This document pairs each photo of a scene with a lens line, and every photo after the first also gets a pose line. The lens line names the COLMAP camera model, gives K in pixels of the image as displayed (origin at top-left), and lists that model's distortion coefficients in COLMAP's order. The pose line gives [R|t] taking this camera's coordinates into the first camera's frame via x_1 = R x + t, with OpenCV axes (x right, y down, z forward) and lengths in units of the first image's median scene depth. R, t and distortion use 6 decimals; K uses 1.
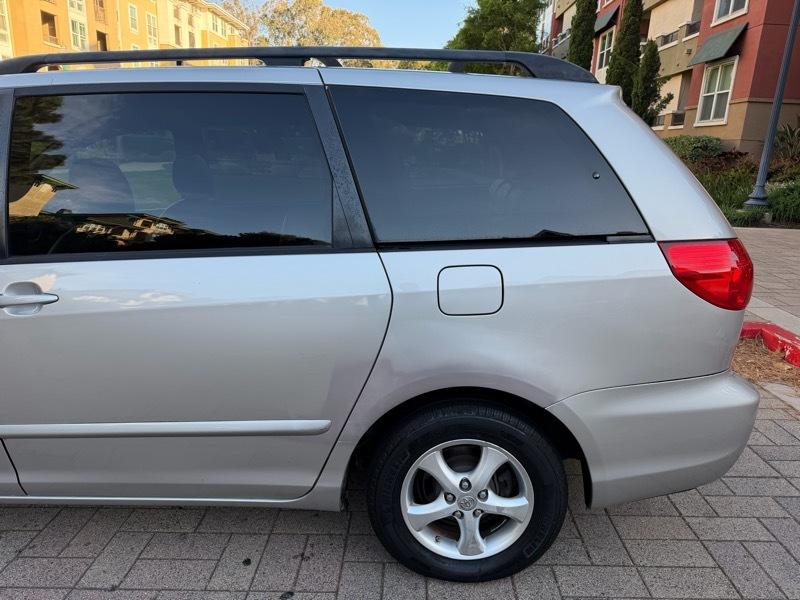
lens RADIAL K [[564.9, 0, 403.4], [0, 564.9, 300.5], [0, 0, 1]] dist [0.007155, -0.009634]
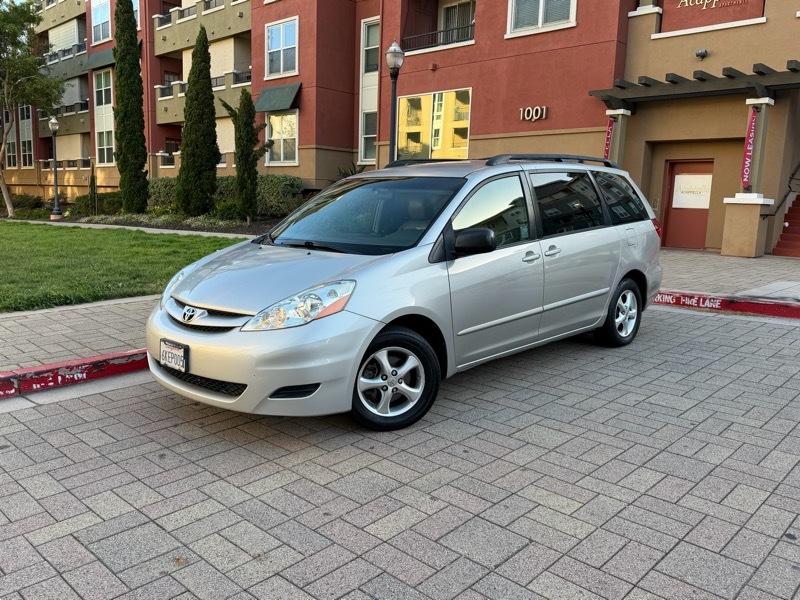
lens RADIAL K [[649.4, 0, 396.0], [0, 649.4, 302.6], [0, 0, 1]] dist [0.104080, -0.179366]
pose [[0.679029, -0.130868, 0.722352, -0.334133], [0.189345, 0.981911, -0.000097, 0.008863], [-0.709273, 0.136840, 0.691525, -0.051346]]
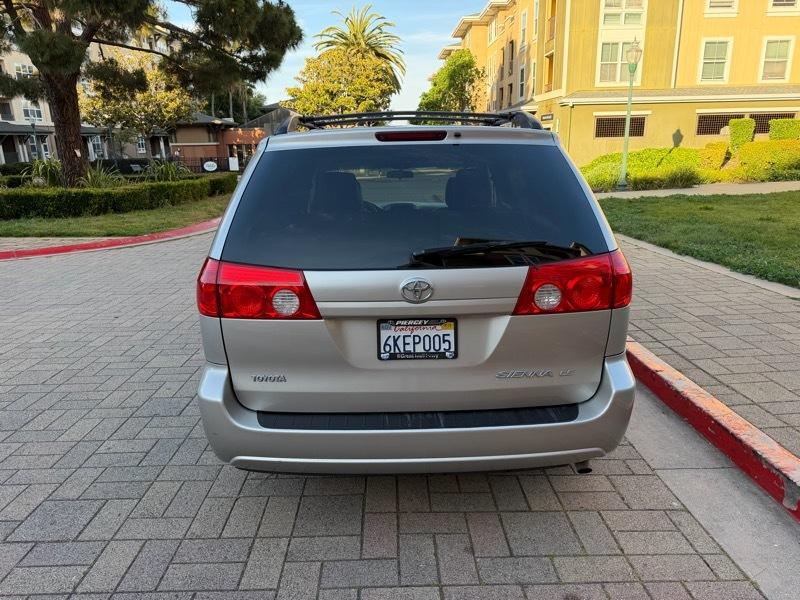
lens RADIAL K [[562.3, 0, 403.1], [0, 562.3, 300.1], [0, 0, 1]] dist [0.032076, -0.043212]
pose [[0.047288, 0.232585, -0.971426, 0.189501], [-0.238051, 0.947117, 0.215176, -0.040383], [0.970101, 0.221074, 0.100154, 0.134969]]
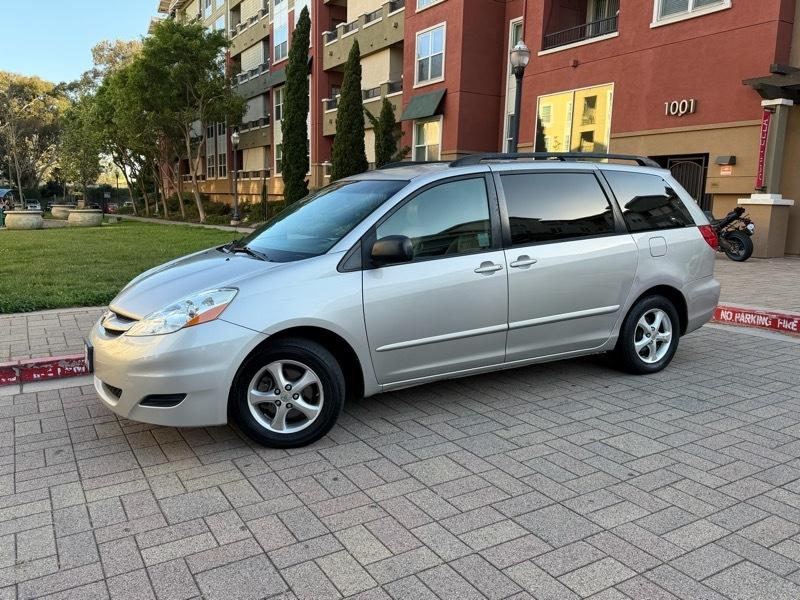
lens RADIAL K [[649.4, 0, 396.0], [0, 649.4, 302.6], [0, 0, 1]] dist [0.104080, -0.179366]
pose [[0.854566, -0.097248, 0.510156, -0.247705], [0.144878, 0.987955, -0.054359, 0.022444], [-0.498725, 0.120364, 0.858362, -0.097800]]
